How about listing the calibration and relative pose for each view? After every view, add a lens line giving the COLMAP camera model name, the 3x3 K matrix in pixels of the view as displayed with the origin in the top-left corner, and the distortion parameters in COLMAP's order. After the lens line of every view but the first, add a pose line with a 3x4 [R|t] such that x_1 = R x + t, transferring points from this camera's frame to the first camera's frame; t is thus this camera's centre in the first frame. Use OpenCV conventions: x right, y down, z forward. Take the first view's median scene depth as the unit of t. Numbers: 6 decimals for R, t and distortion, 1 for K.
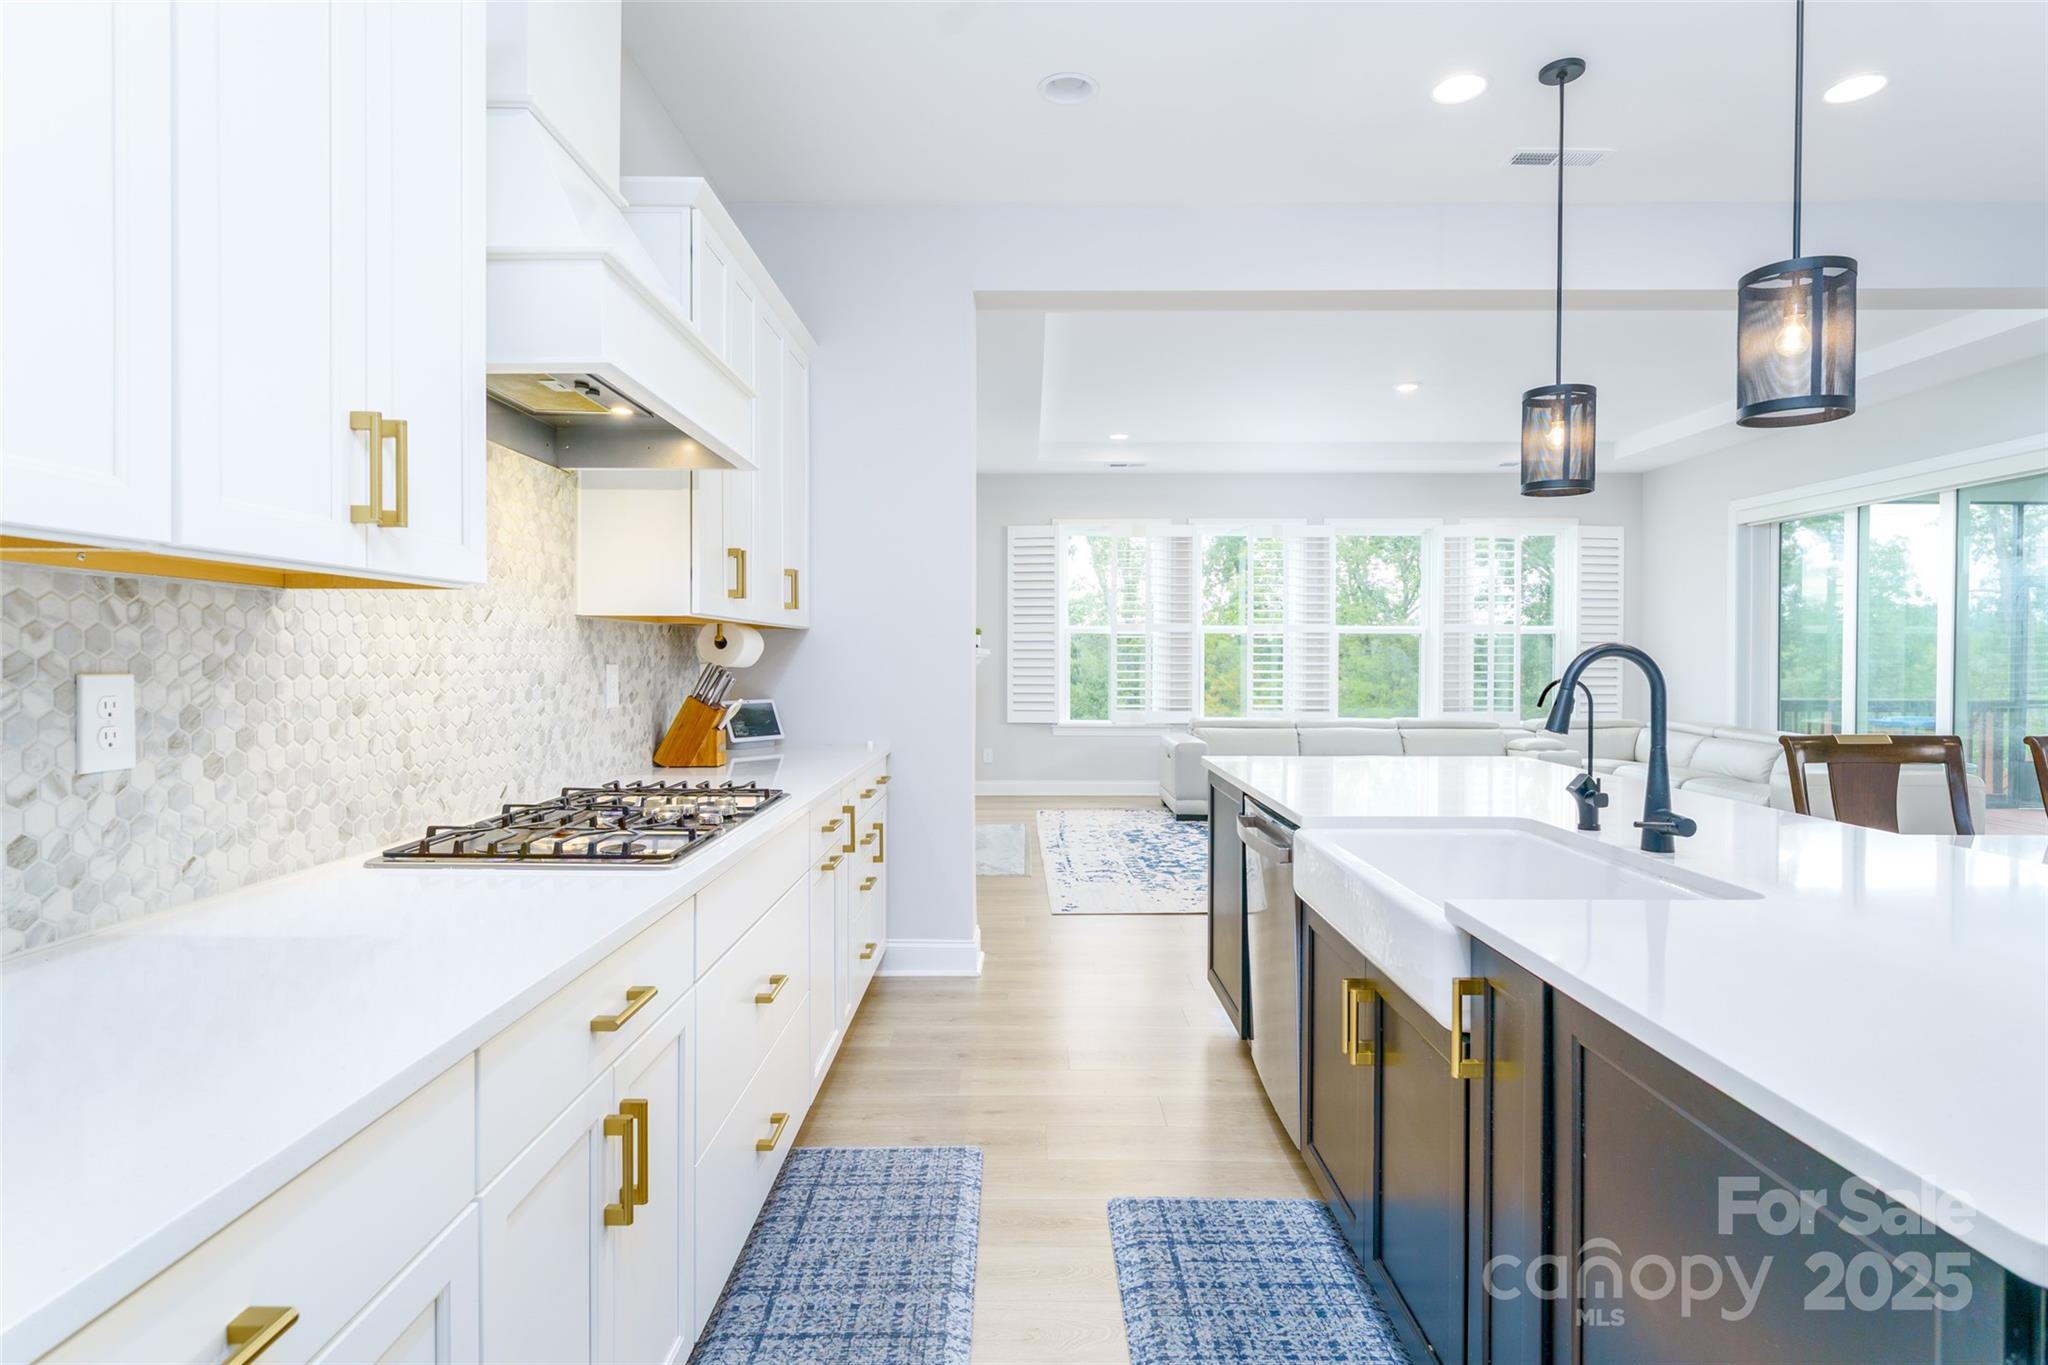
lens RADIAL K [[1055.0, 0, 1024.2], [0, 1055.0, 672.7], [0, 0, 1]] dist [0.001720, 0.000235]
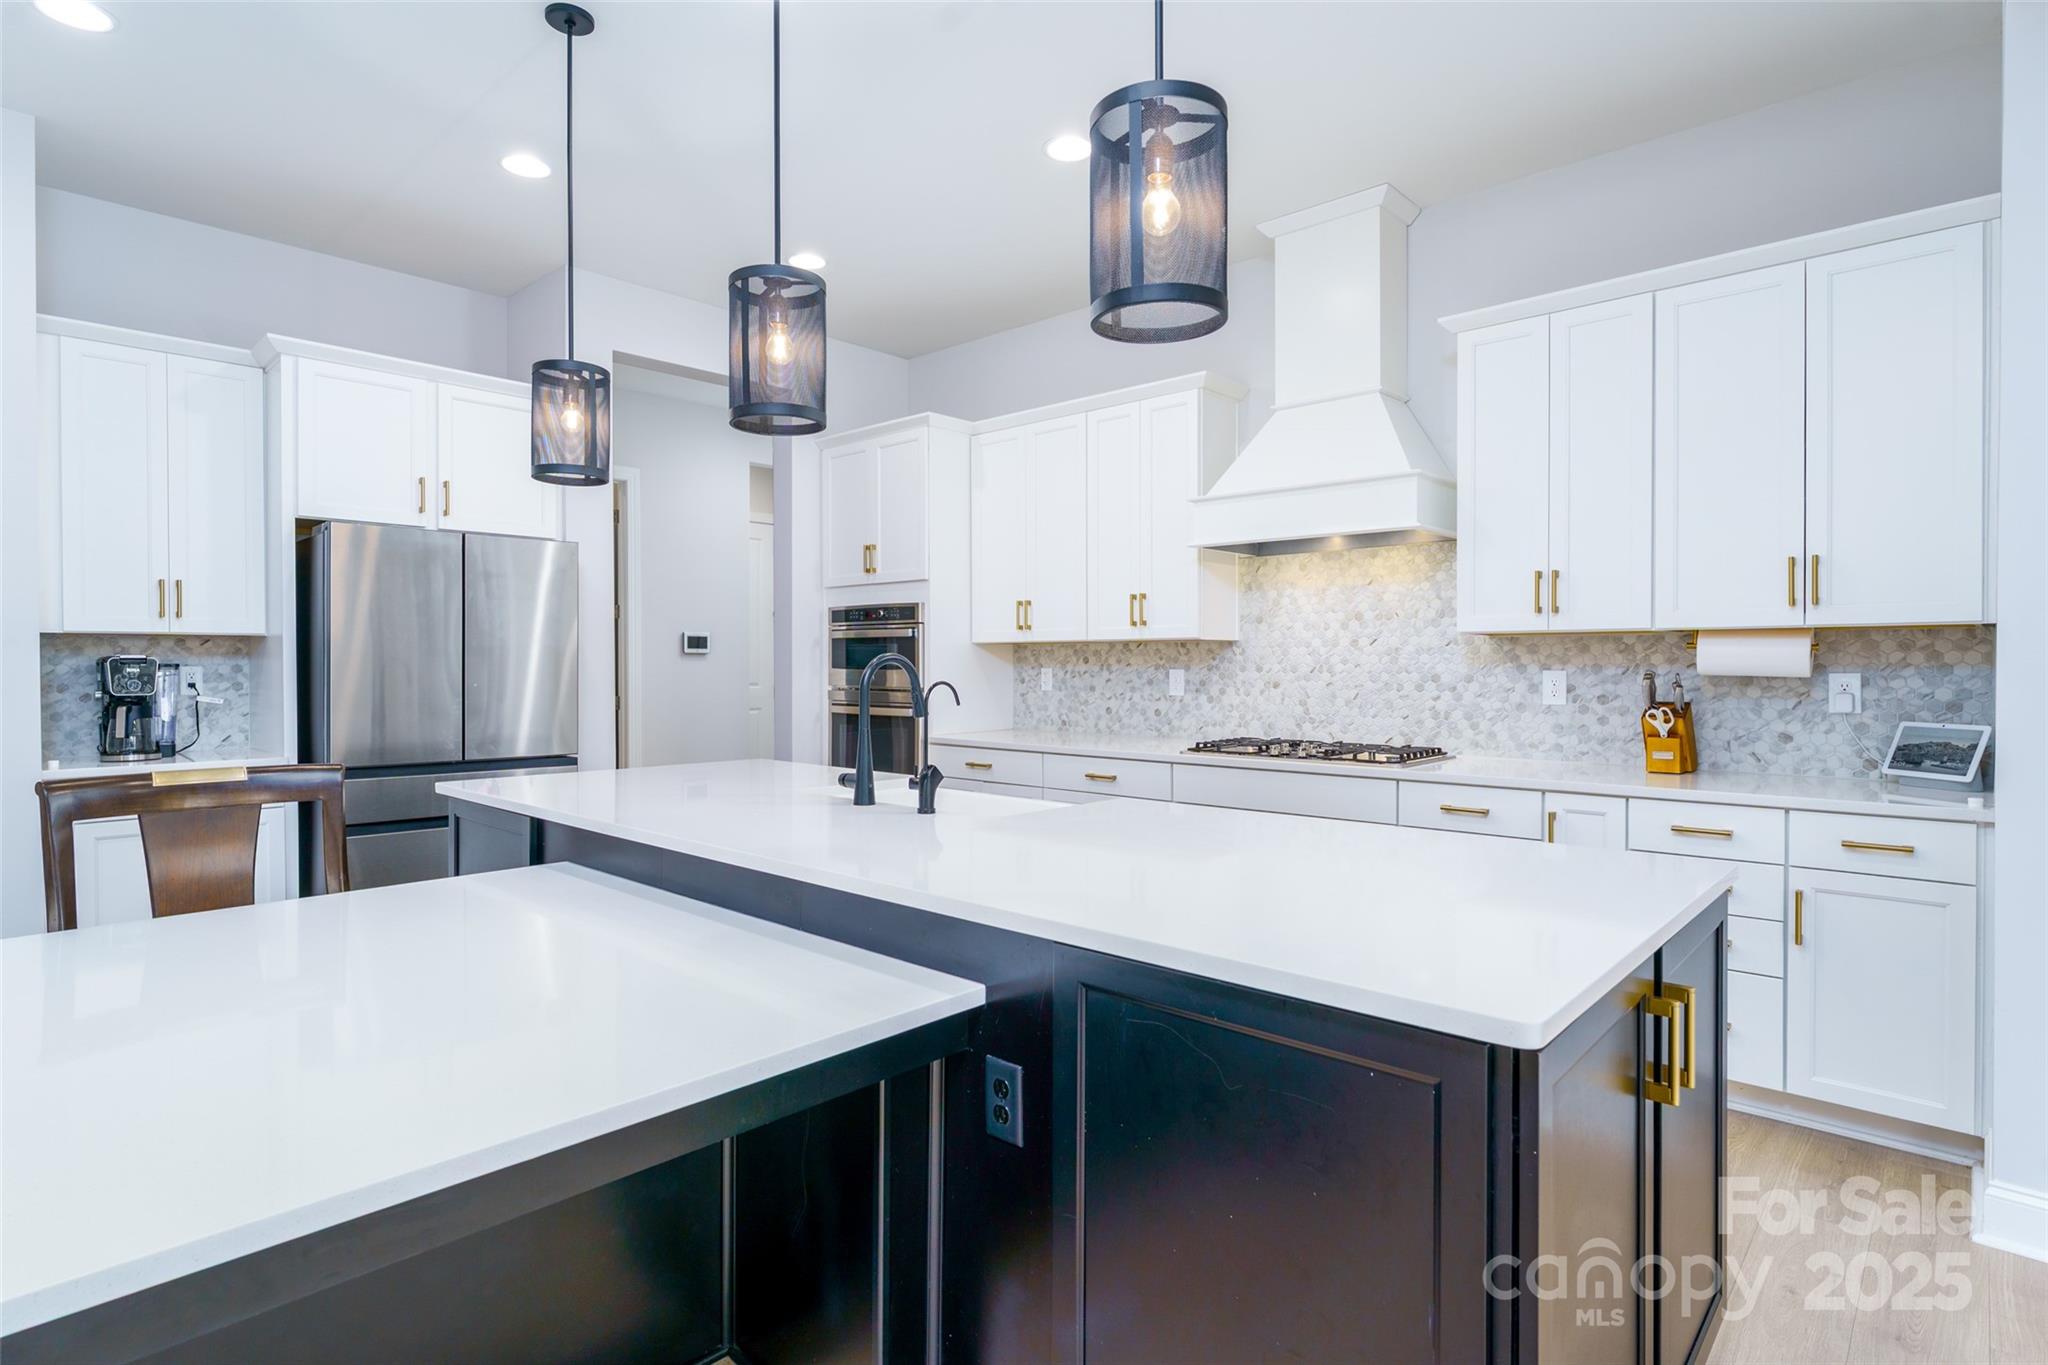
lens RADIAL K [[1055.0, 0, 1025.4], [0, 1055.0, 672.4], [0, 0, 1]] dist [0.001720, 0.000235]
pose [[-0.669554, 0.004115, -0.742752, 1.823576], [-0.013312, 0.999758, 0.017538, -0.036218], [0.742644, 0.021630, -0.669337, 2.550534]]
